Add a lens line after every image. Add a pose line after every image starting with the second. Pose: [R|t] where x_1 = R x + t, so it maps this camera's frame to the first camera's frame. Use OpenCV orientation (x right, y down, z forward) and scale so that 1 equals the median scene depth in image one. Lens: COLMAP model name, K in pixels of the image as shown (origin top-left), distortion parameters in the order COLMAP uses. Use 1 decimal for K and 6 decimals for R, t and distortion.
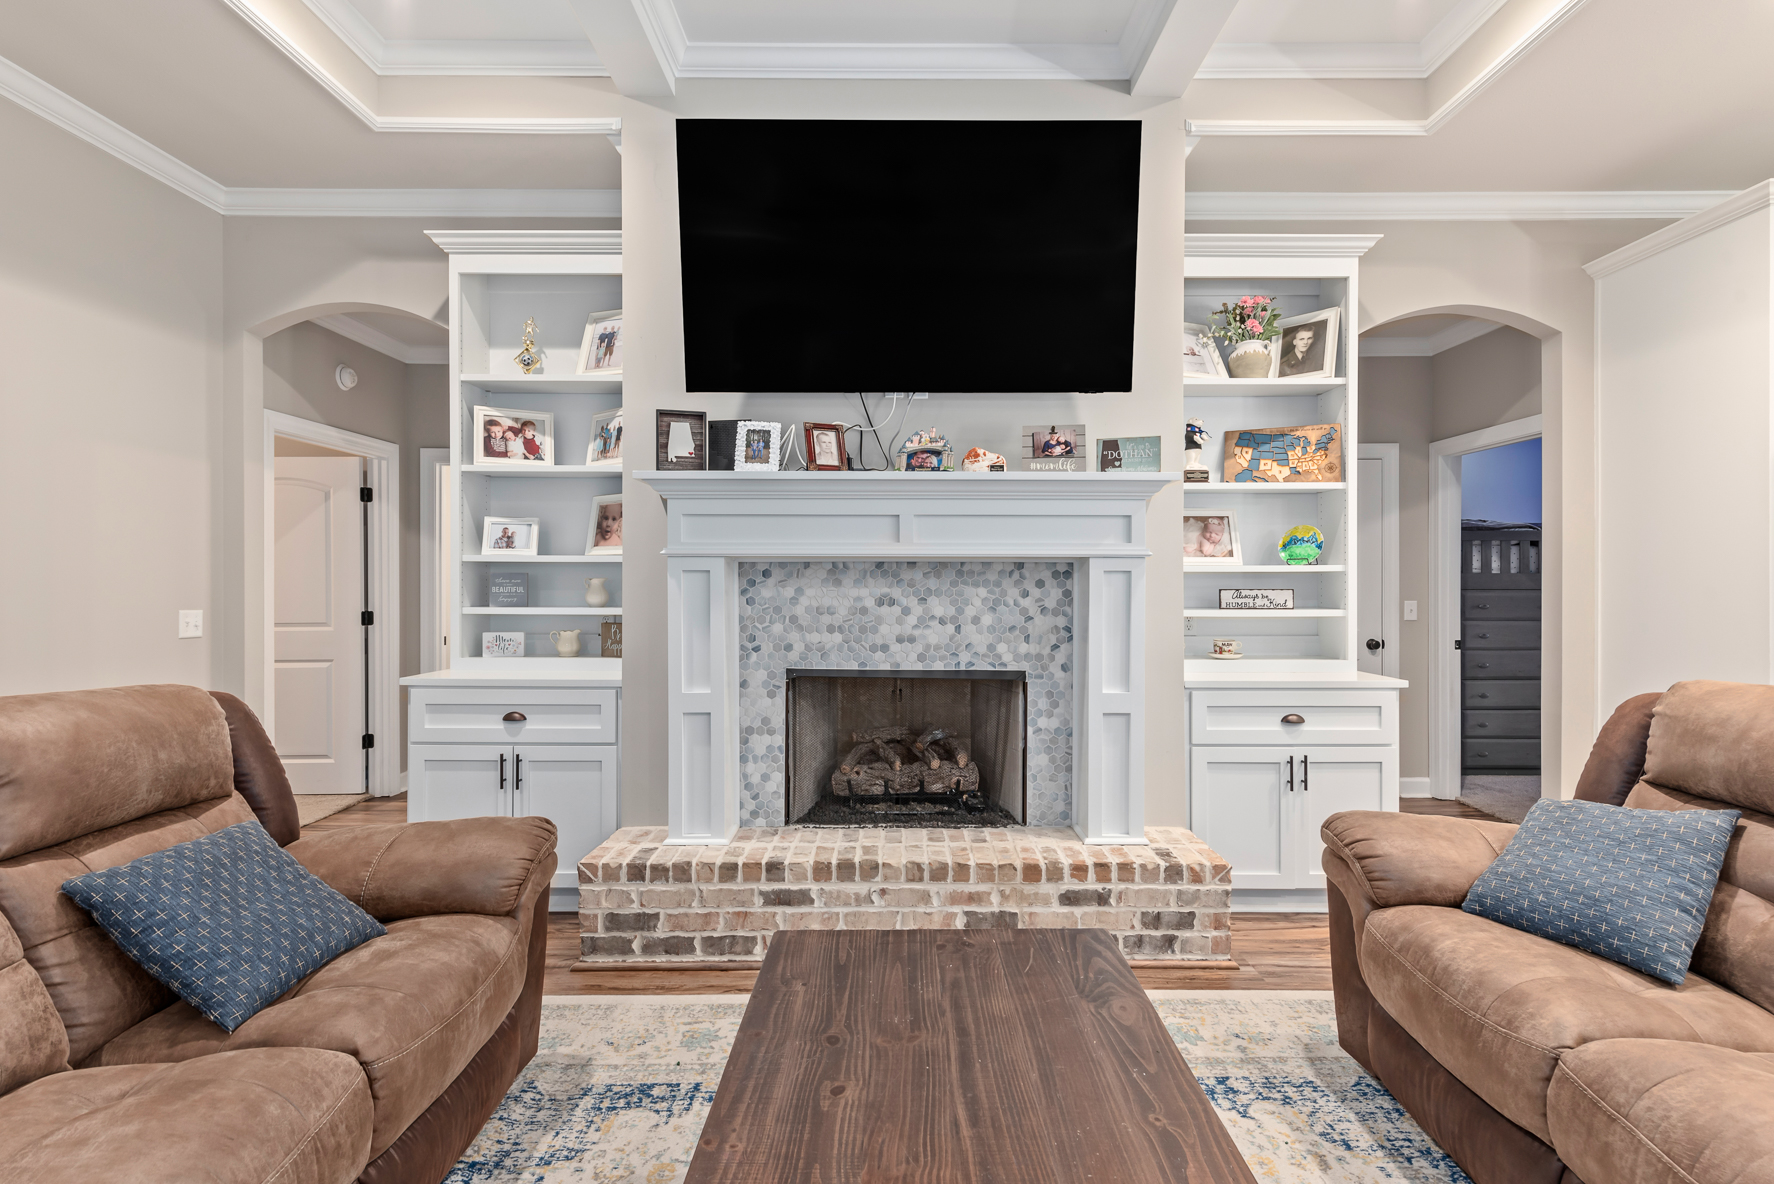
lens RADIAL K [[841.1, 0, 894.0], [0, 841.1, 582.7], [0, 0, 1]] dist [0.011926, -0.000858]
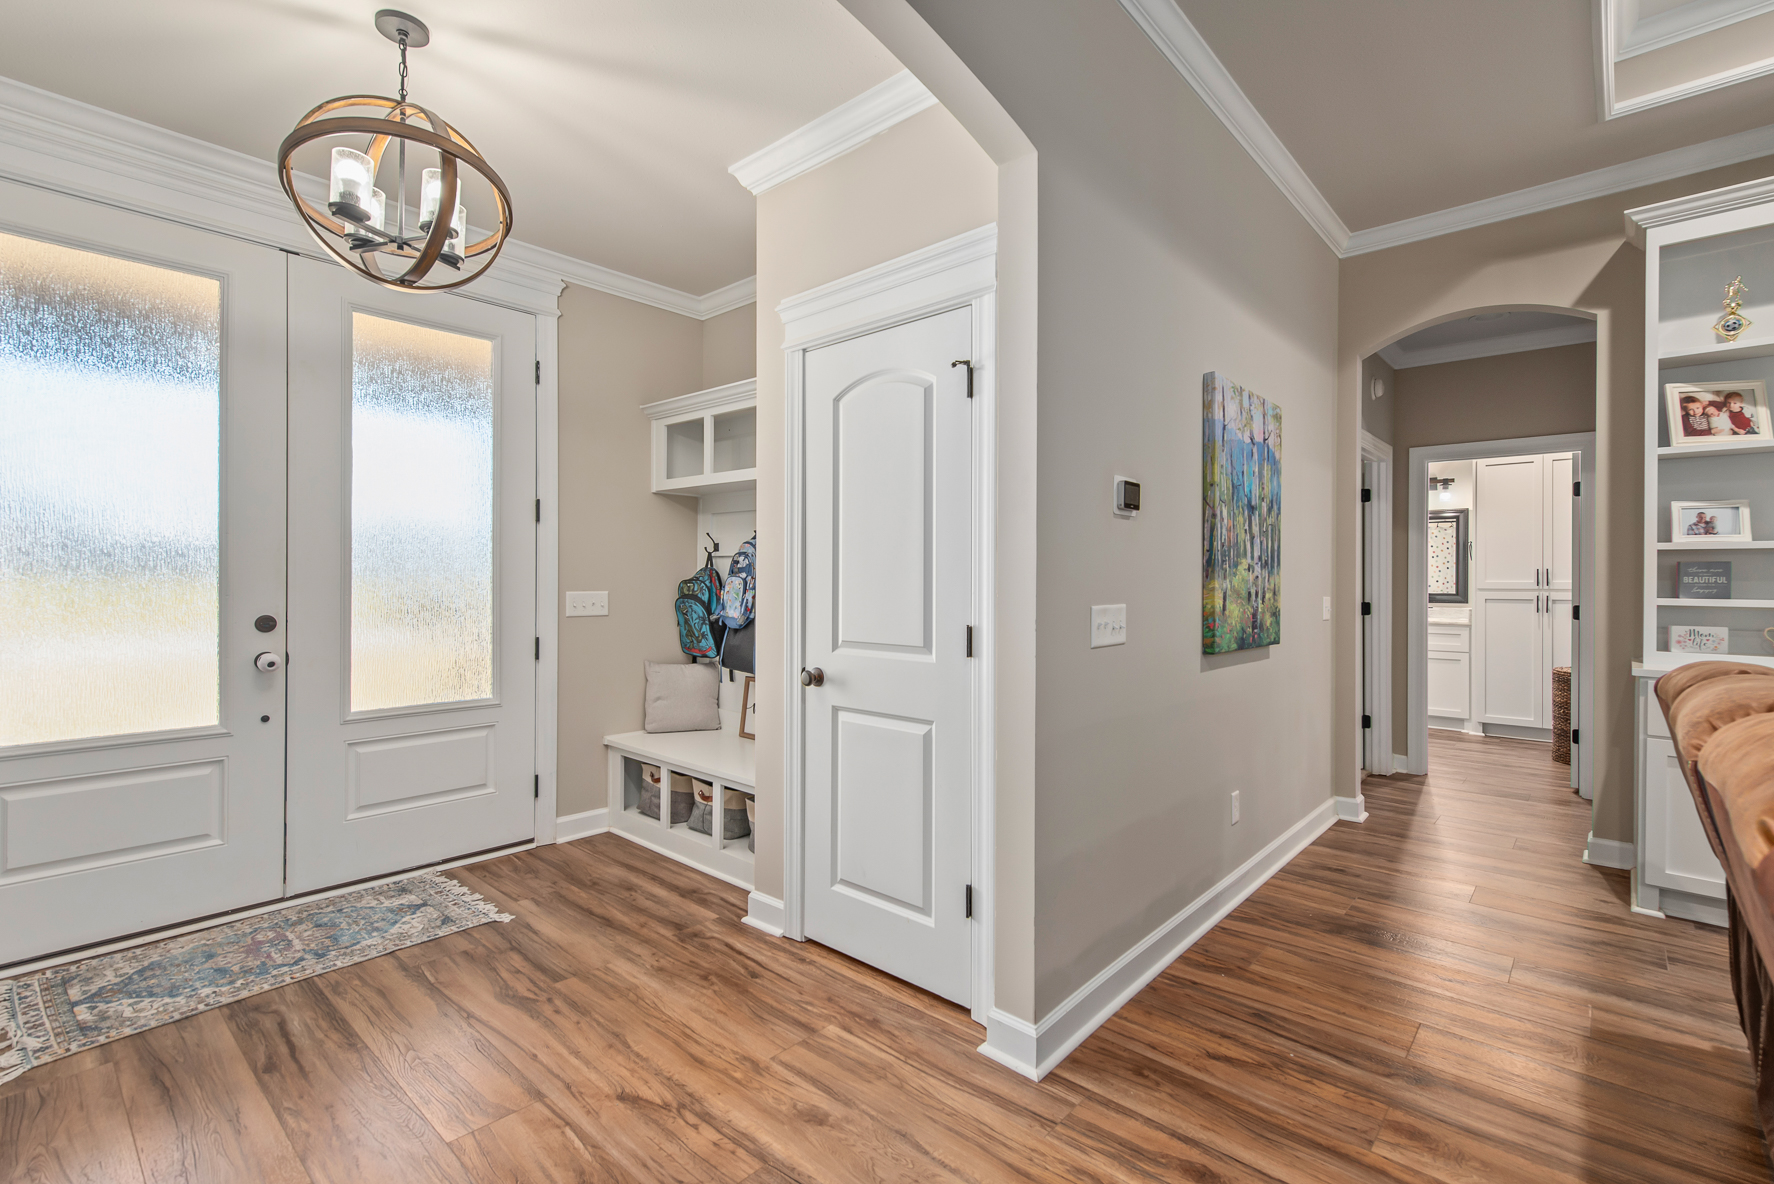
lens RADIAL K [[800.8, 0, 900.9], [0, 800.8, 581.3], [0, 0, 1]] dist [0.008516, -0.001152]
pose [[0.745374, 0.003372, -0.666638, -0.598771], [-0.005854, 0.999982, -0.001487, 0.018499], [0.666621, 0.005011, 0.745380, -0.267672]]
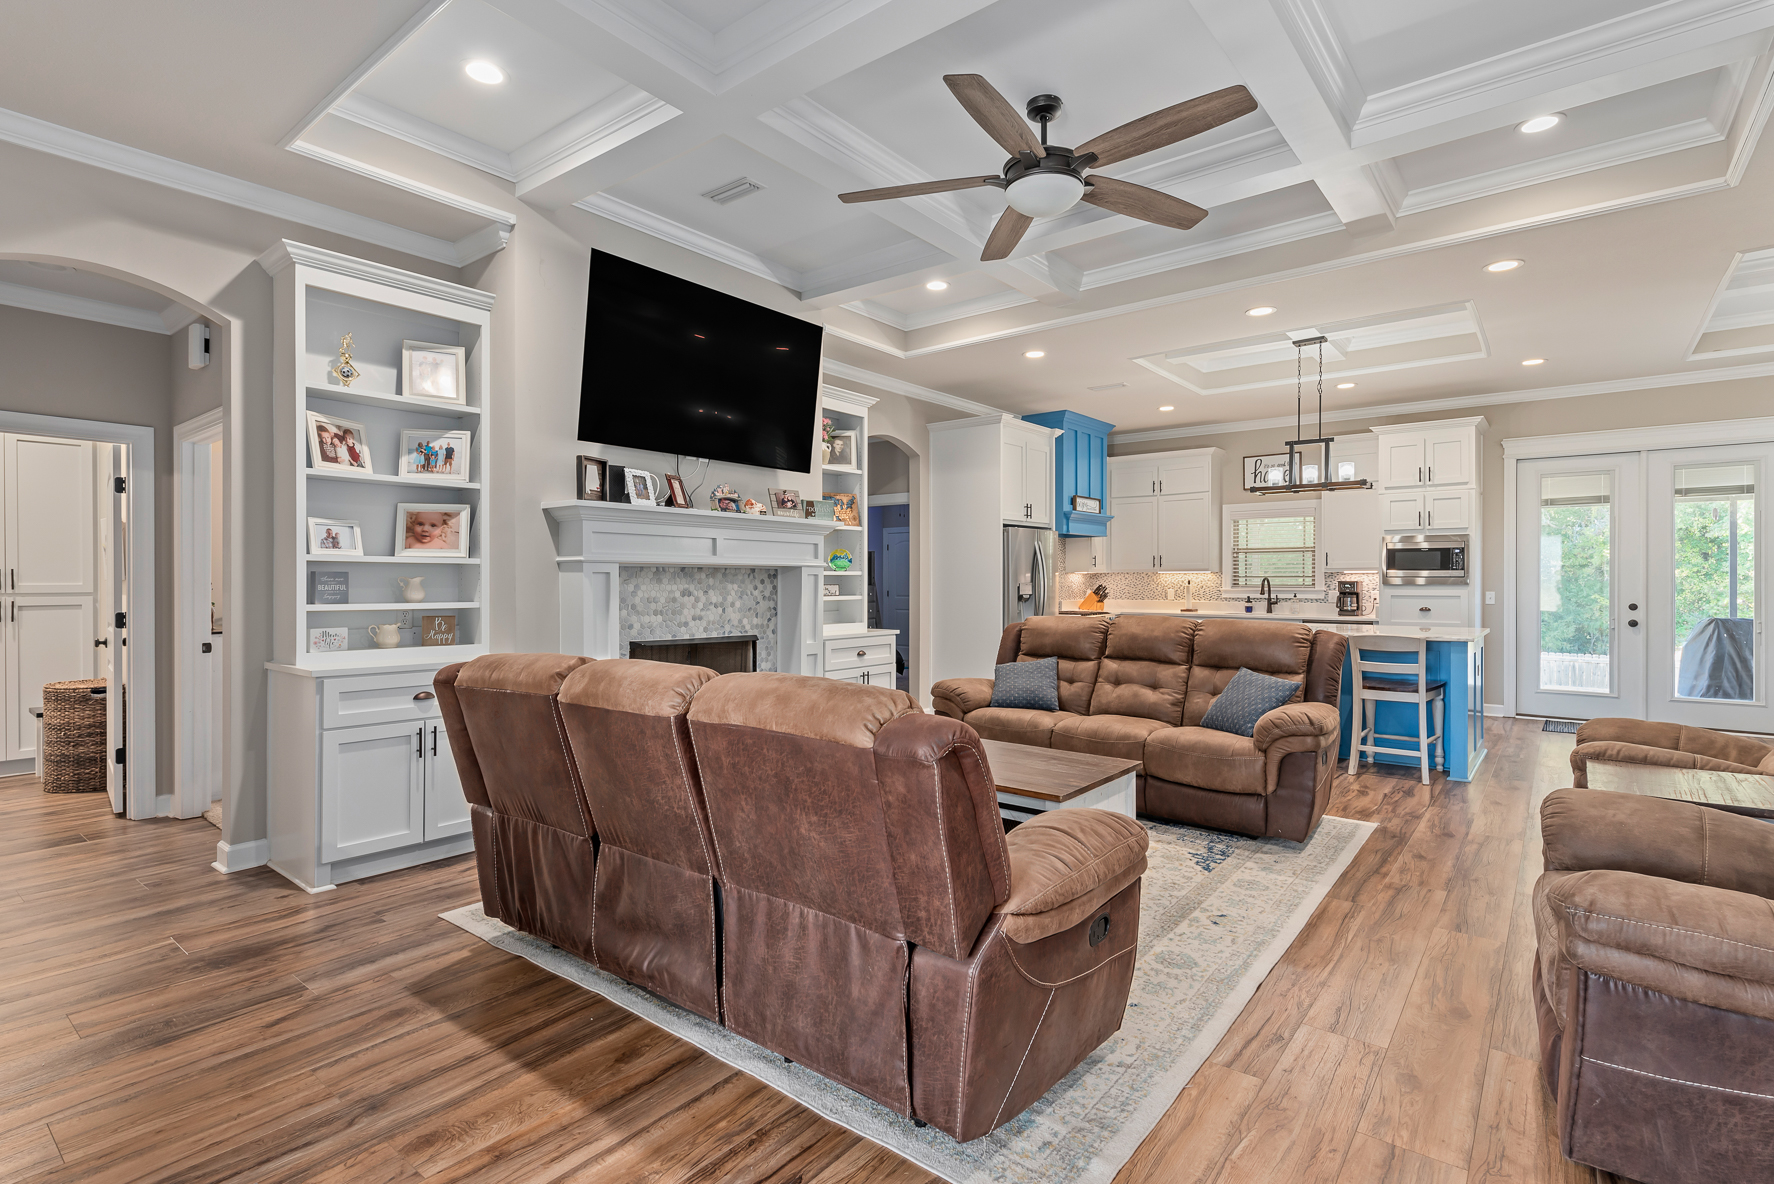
lens RADIAL K [[858.1, 0, 895.1], [0, 858.1, 585.5], [0, 0, 1]] dist [0.002407, 0.000111]
pose [[0.621348, -0.004046, 0.783525, -0.984295], [-0.000240, 0.999986, 0.005354, -0.000285], [-0.783535, -0.003515, 0.621338, -0.251713]]
